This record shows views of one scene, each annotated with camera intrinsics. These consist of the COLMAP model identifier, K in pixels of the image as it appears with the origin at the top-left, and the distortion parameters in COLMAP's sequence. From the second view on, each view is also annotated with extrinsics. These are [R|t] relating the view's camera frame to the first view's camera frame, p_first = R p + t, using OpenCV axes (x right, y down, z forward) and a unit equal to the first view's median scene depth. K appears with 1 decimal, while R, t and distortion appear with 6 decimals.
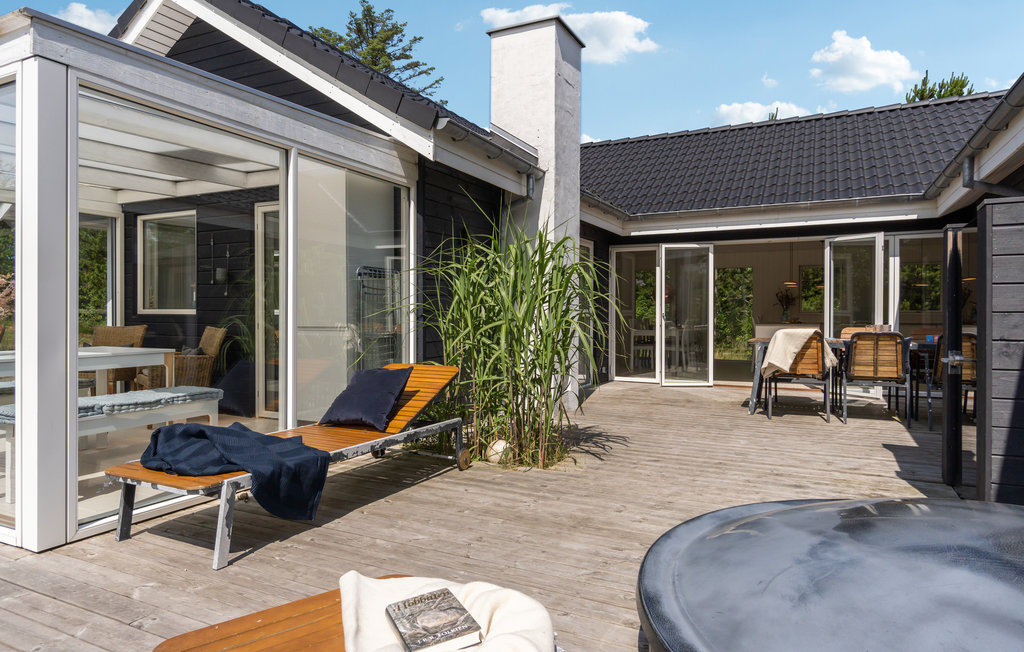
lens RADIAL K [[623.7, 0, 509.0], [0, 623.7, 313.7], [0, 0, 1]] dist [-0.001706, -0.001312]
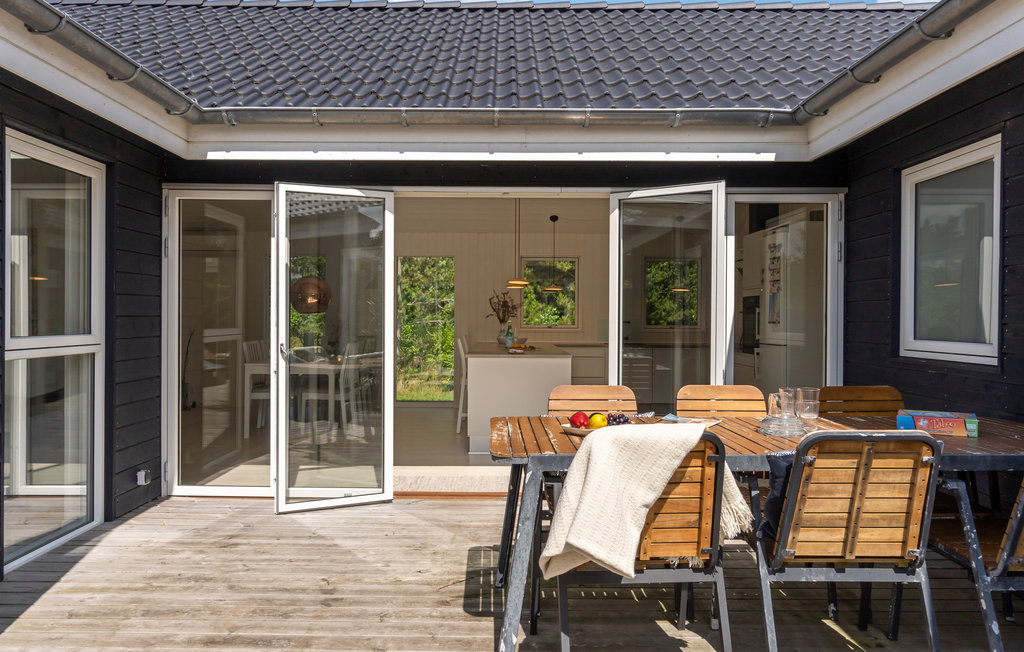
lens RADIAL K [[801.9, 0, 512.0], [0, 801.9, 326.0], [0, 0, 1]] dist [-0.003150, -0.000119]
pose [[0.895516, 0.000359, 0.445029, 0.146895], [-0.004263, 0.999961, 0.007772, -0.018332], [-0.445009, -0.008857, 0.895482, 0.444235]]
